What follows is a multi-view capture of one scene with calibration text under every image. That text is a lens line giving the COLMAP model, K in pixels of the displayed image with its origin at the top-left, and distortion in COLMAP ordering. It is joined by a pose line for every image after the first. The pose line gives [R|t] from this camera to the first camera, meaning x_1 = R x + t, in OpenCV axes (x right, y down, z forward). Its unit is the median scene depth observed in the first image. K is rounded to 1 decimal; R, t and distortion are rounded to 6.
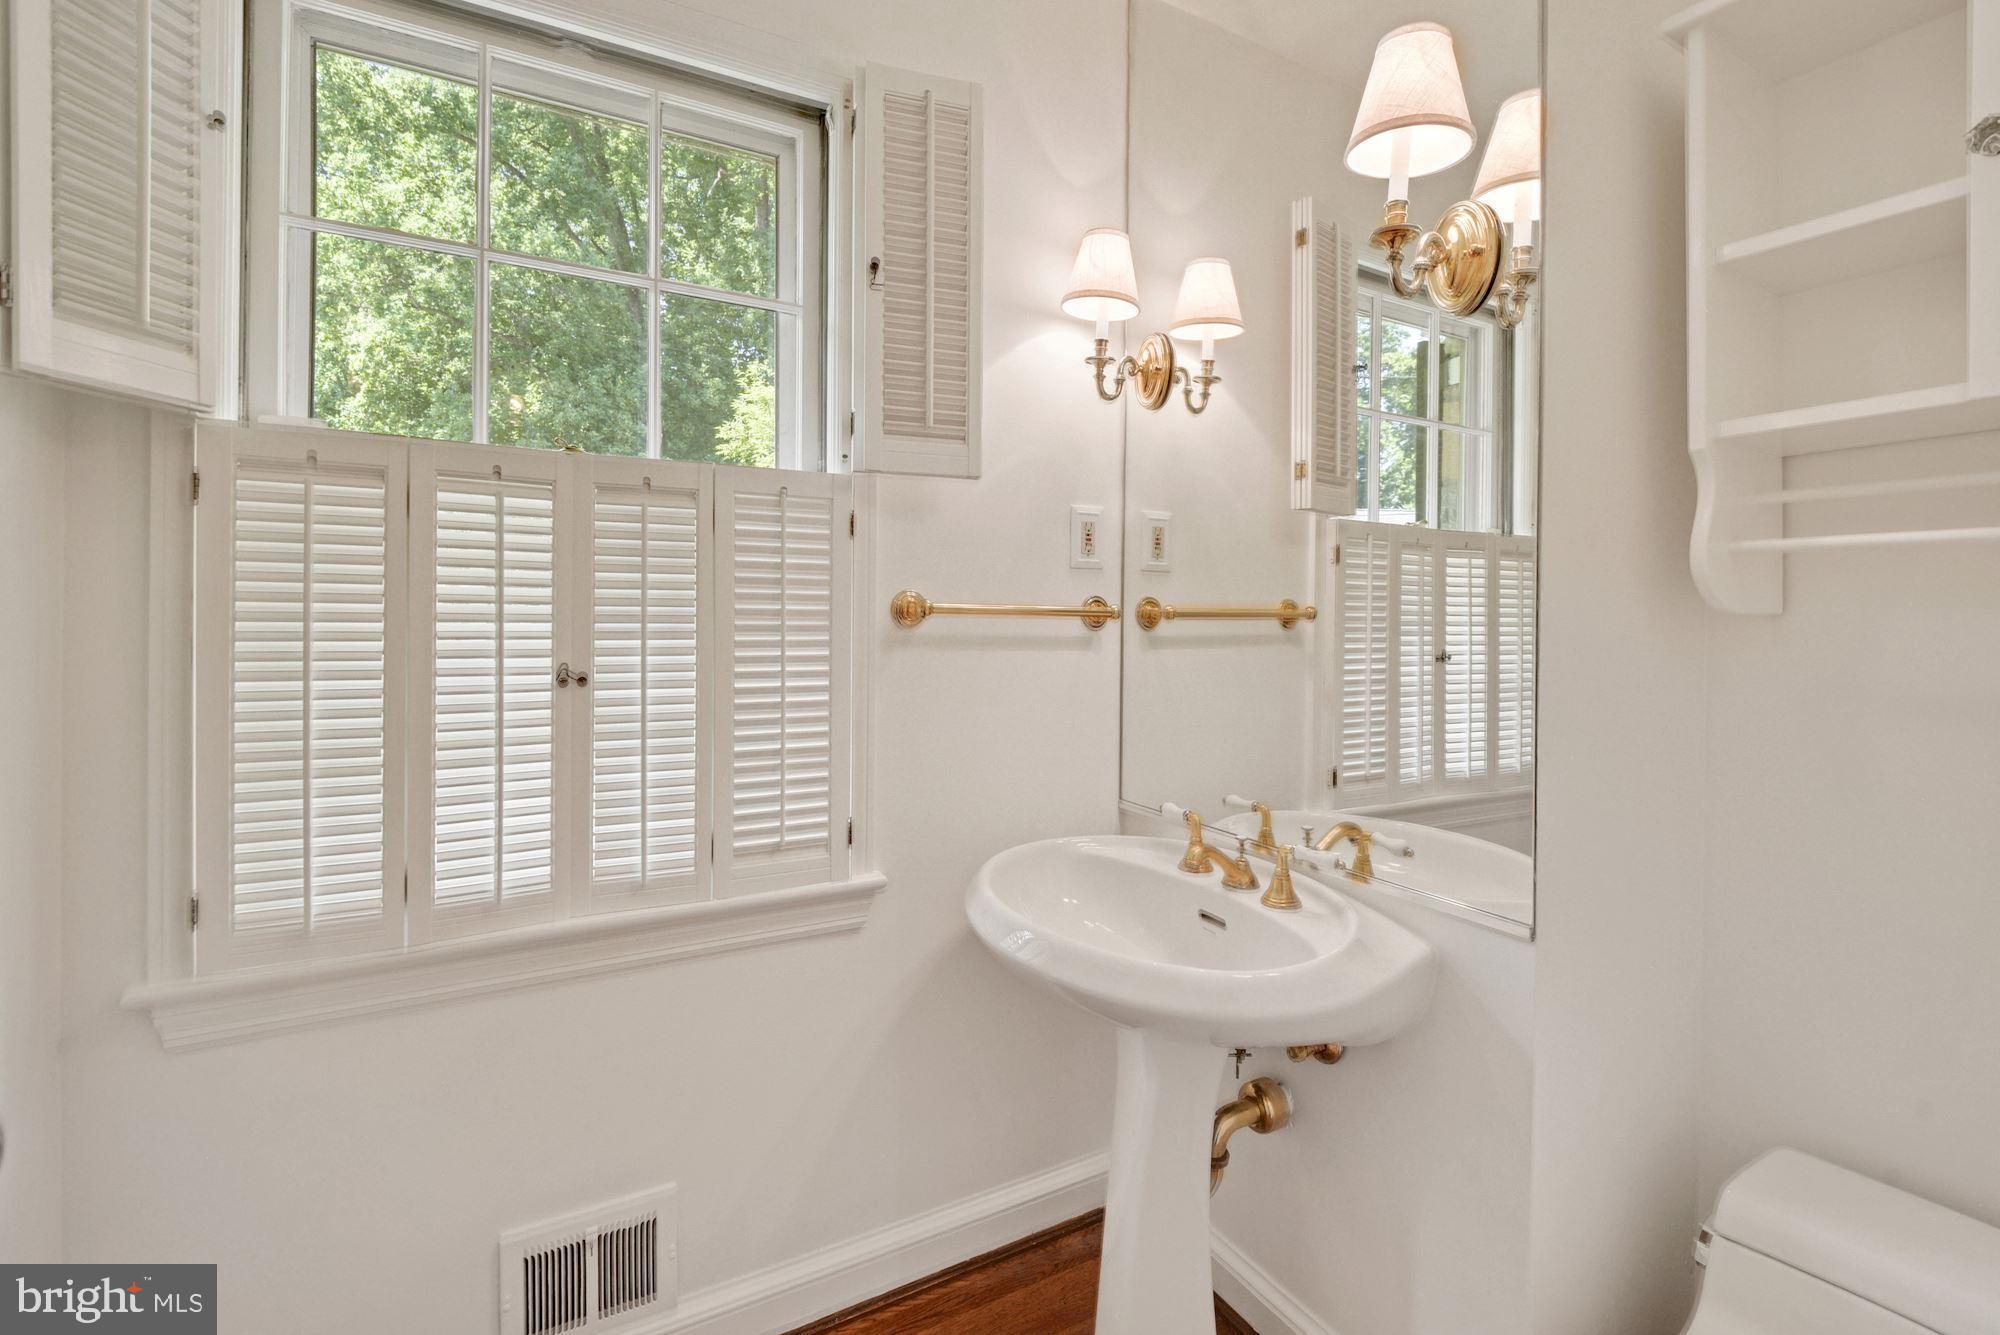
lens RADIAL K [[914.8, 0, 1004.5], [0, 914.8, 620.1], [0, 0, 1]] dist [-0.001343, -0.007294]
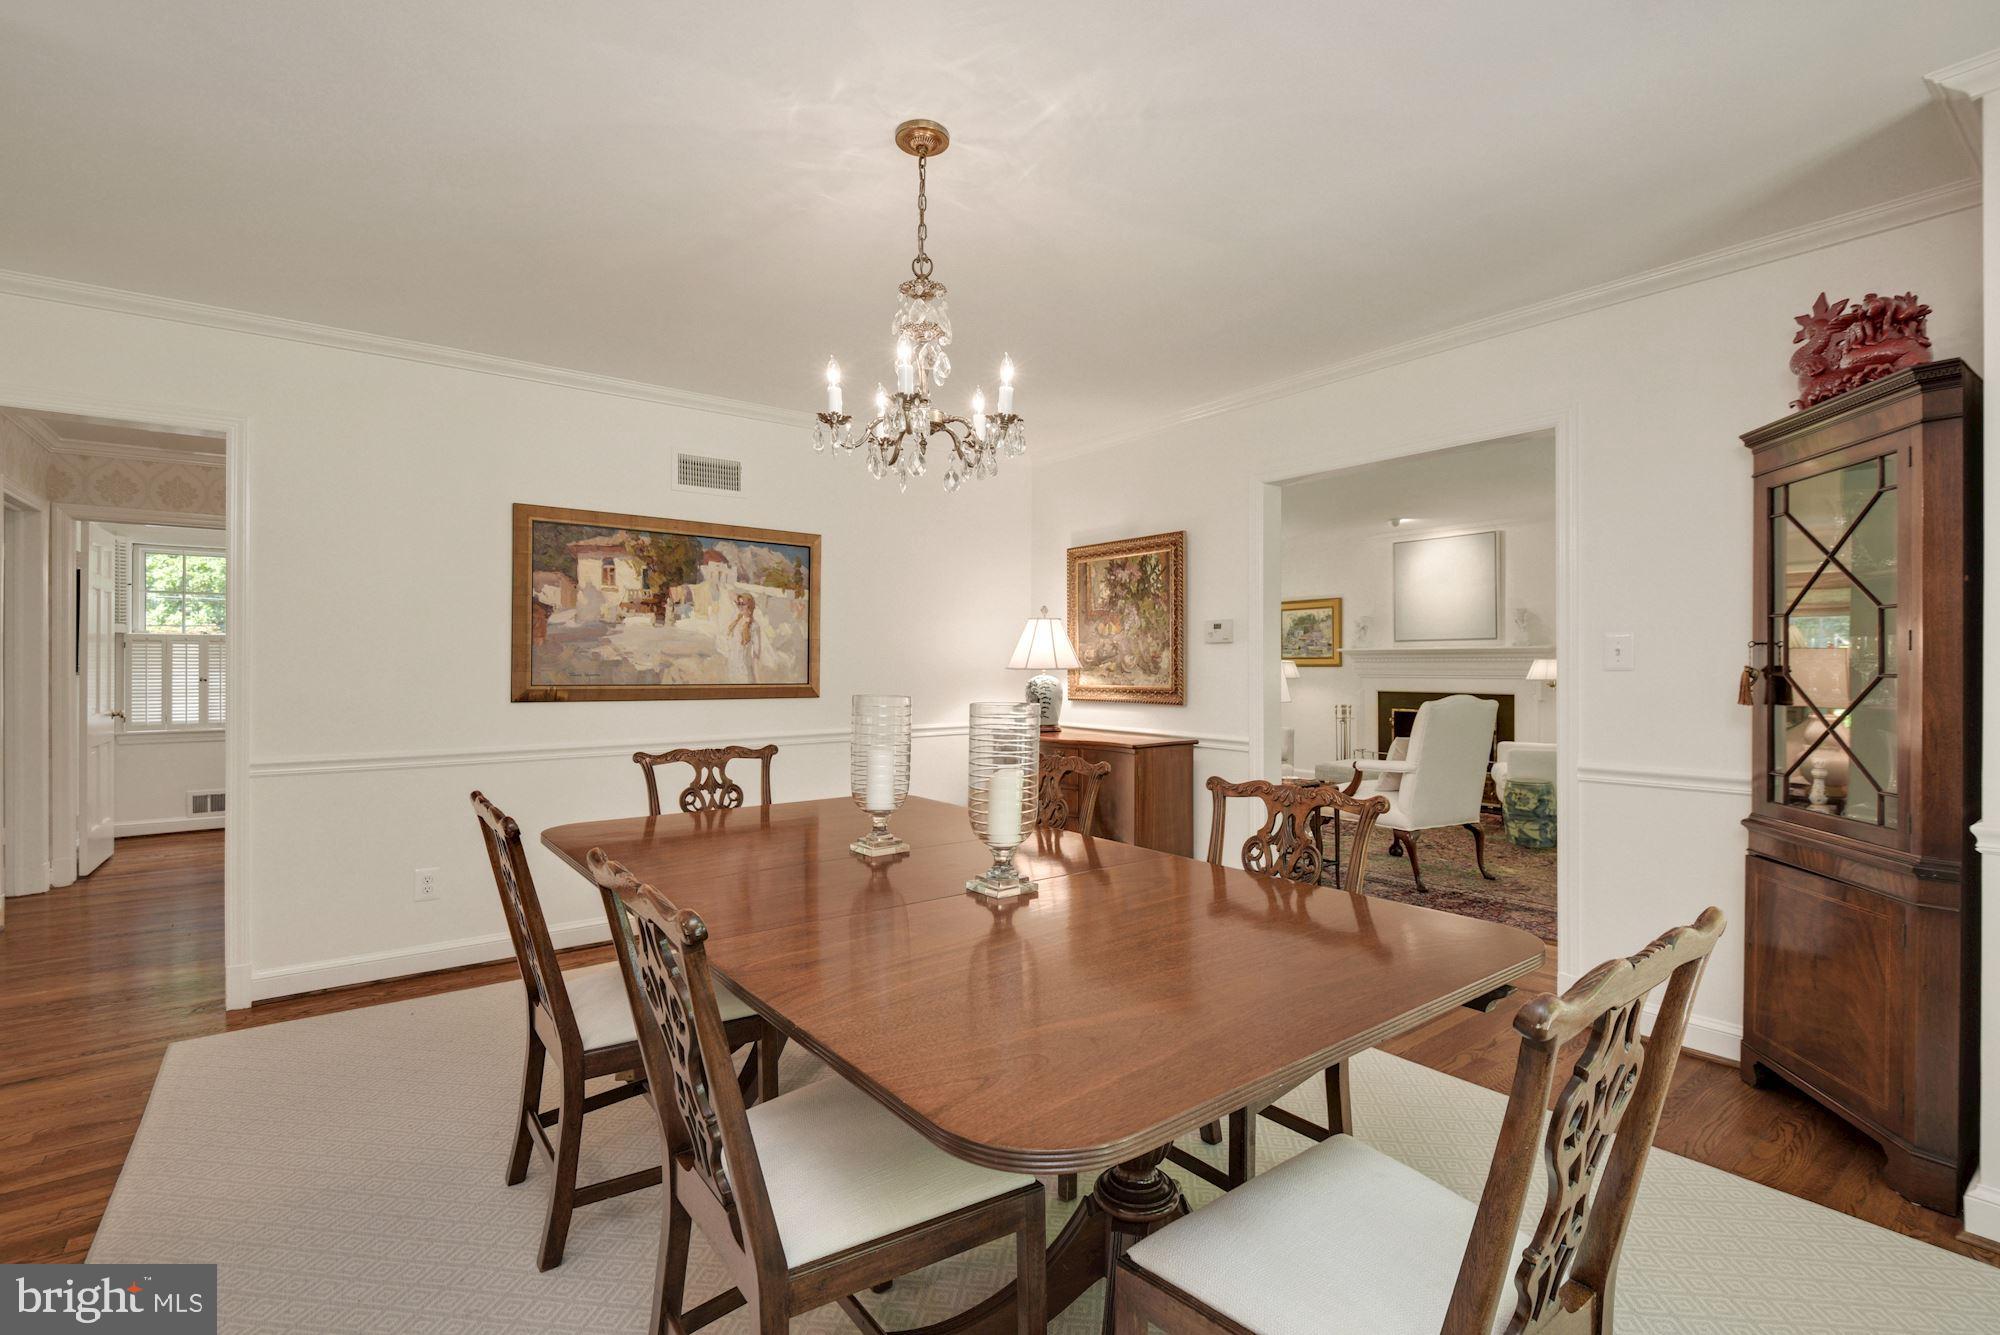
lens RADIAL K [[914.8, 0, 989.4], [0, 914.8, 664.9], [0, 0, 1]] dist [-0.001343, -0.007294]
pose [[0.992486, -0.005232, 0.122247, 3.350156], [0.005363, 0.999985, -0.000741, 0.006472], [-0.122241, 0.001391, 0.992499, -4.695321]]
